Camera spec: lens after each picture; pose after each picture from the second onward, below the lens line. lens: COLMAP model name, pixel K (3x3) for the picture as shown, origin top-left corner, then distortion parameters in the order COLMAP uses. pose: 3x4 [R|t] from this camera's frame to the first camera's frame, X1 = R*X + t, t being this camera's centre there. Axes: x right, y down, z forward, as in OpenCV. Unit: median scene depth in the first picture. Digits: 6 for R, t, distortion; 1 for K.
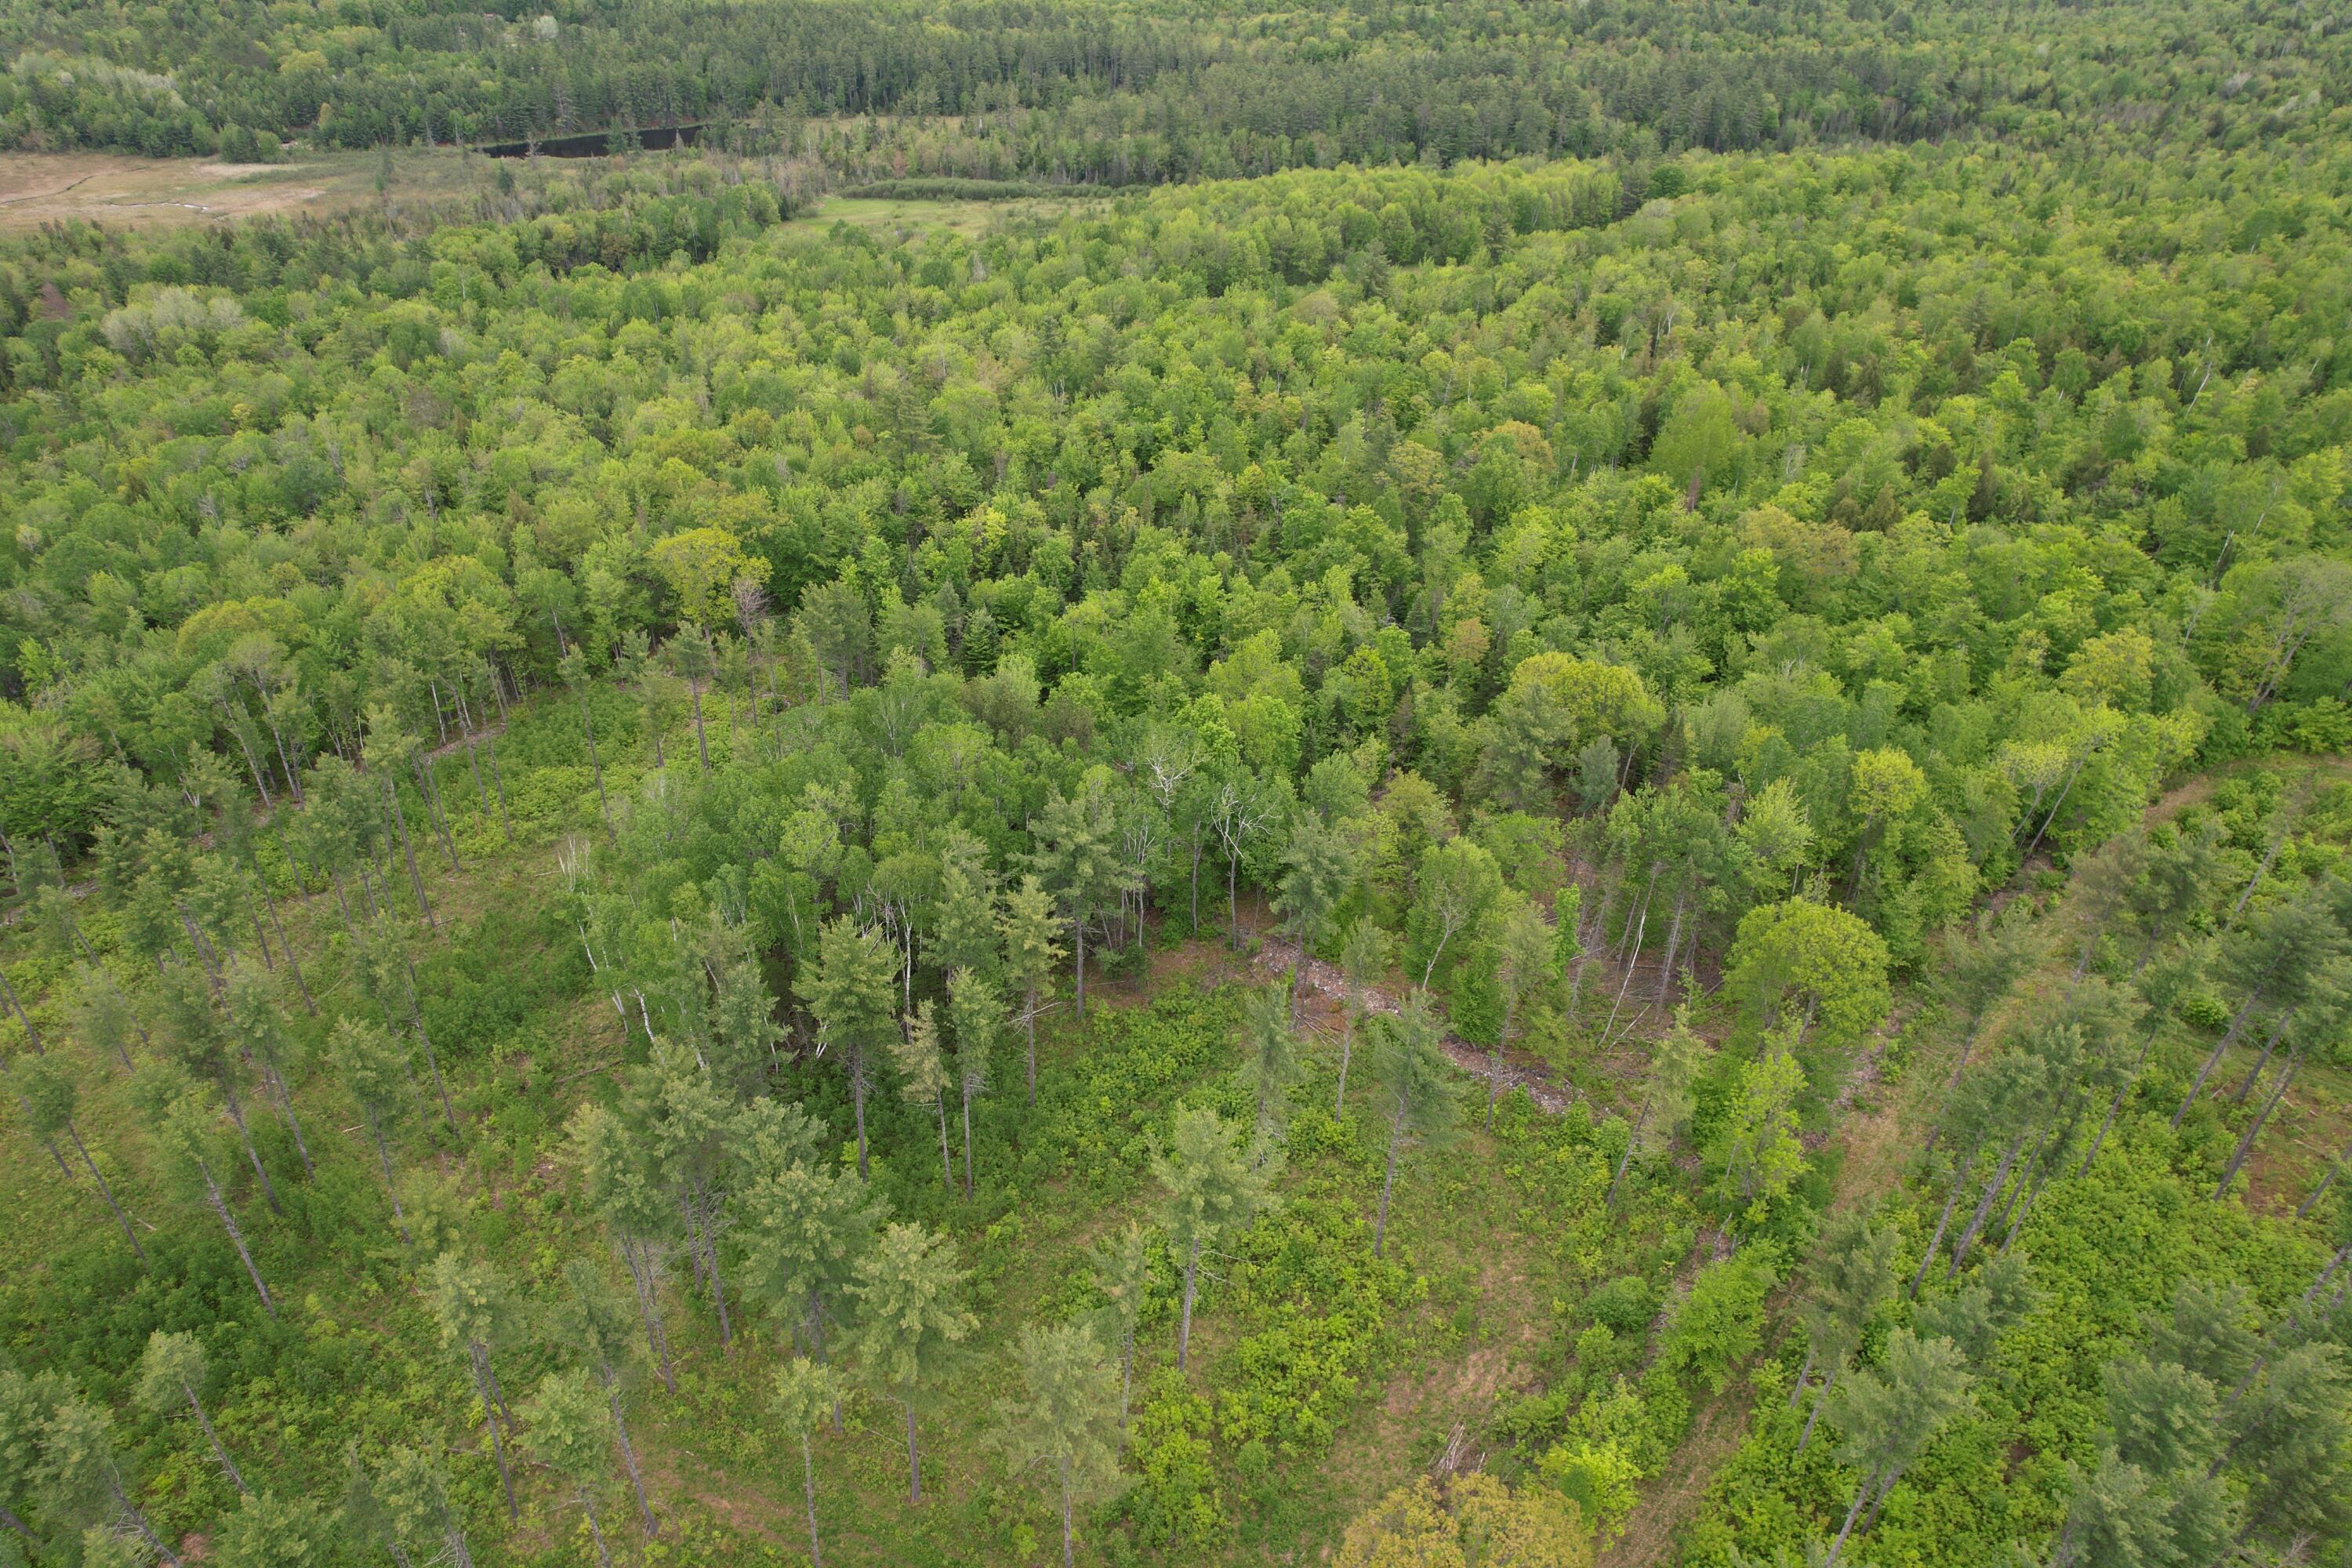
lens RADIAL K [[1507.7, 0, 1182.1], [0, 1507.7, 789.9], [0, 0, 1]] dist [-0.083843, 0.077155]
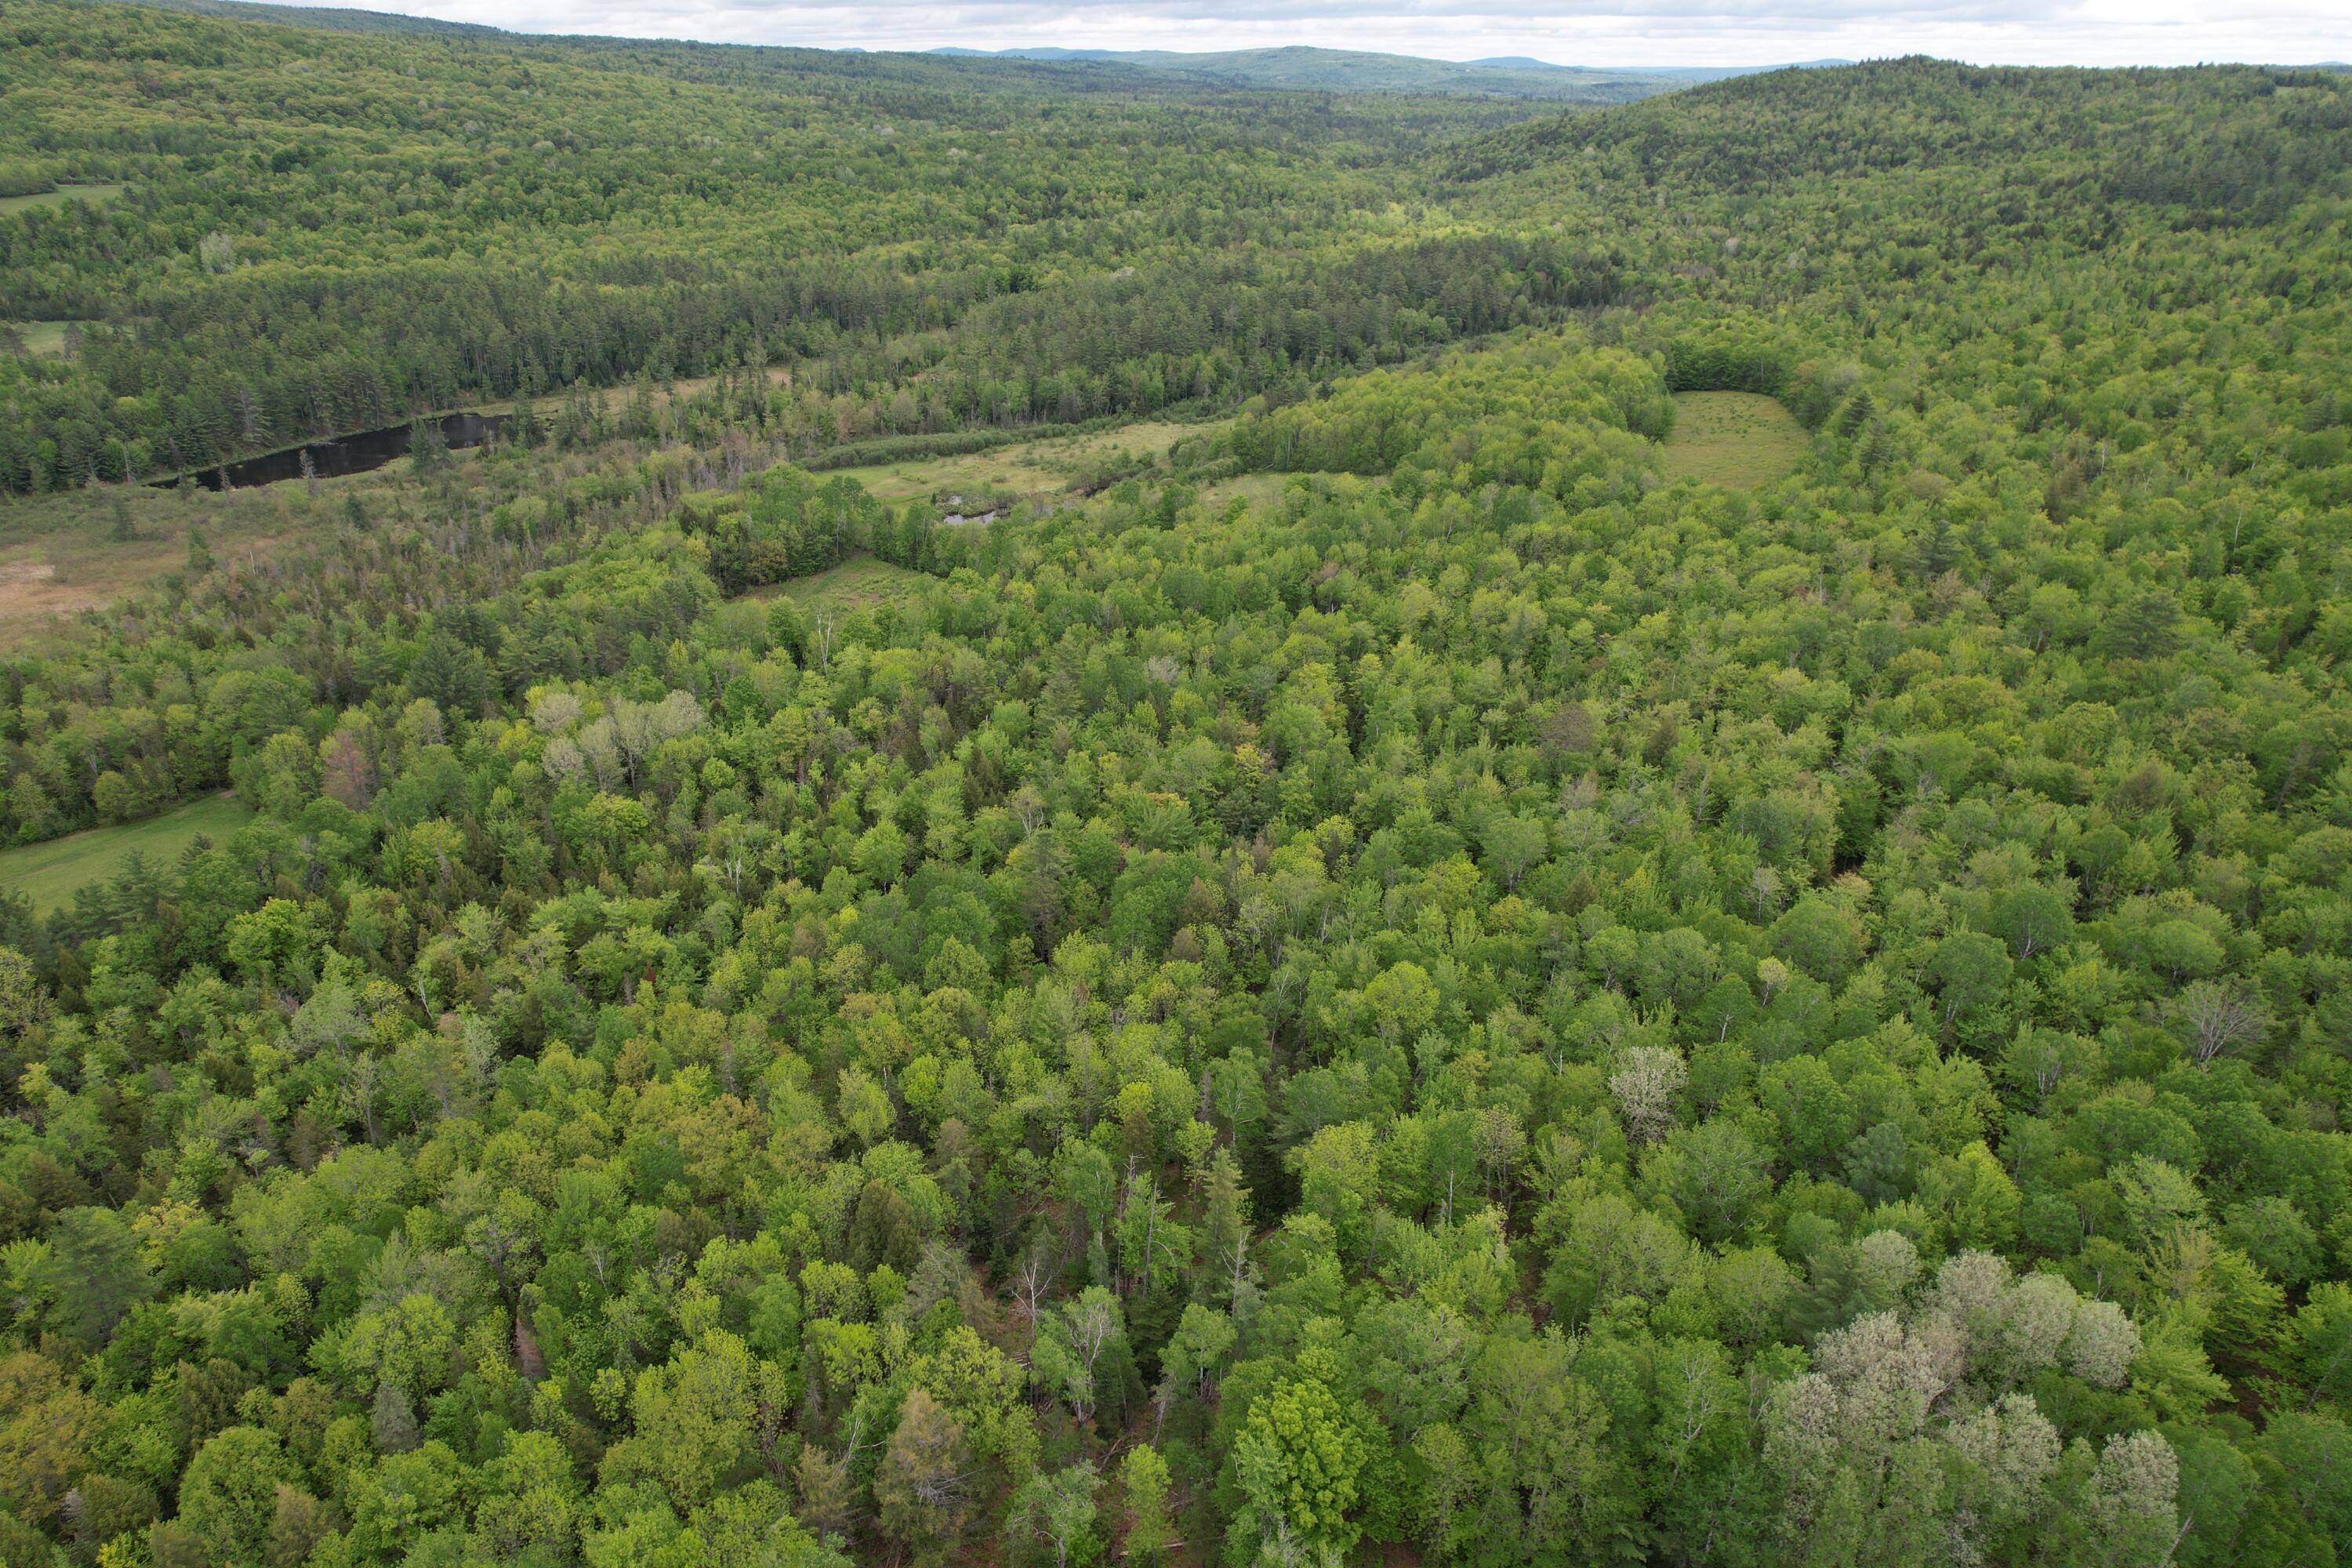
lens RADIAL K [[1504.9, 0, 1185.7], [0, 1504.9, 785.0], [0, 0, 1]] dist [-0.078474, 0.073849]
pose [[0.849665, -0.238140, 0.470489, -0.451927], [0.295674, 0.953919, -0.051134, -0.102999], [-0.436631, 0.182558, 0.880923, 0.150671]]
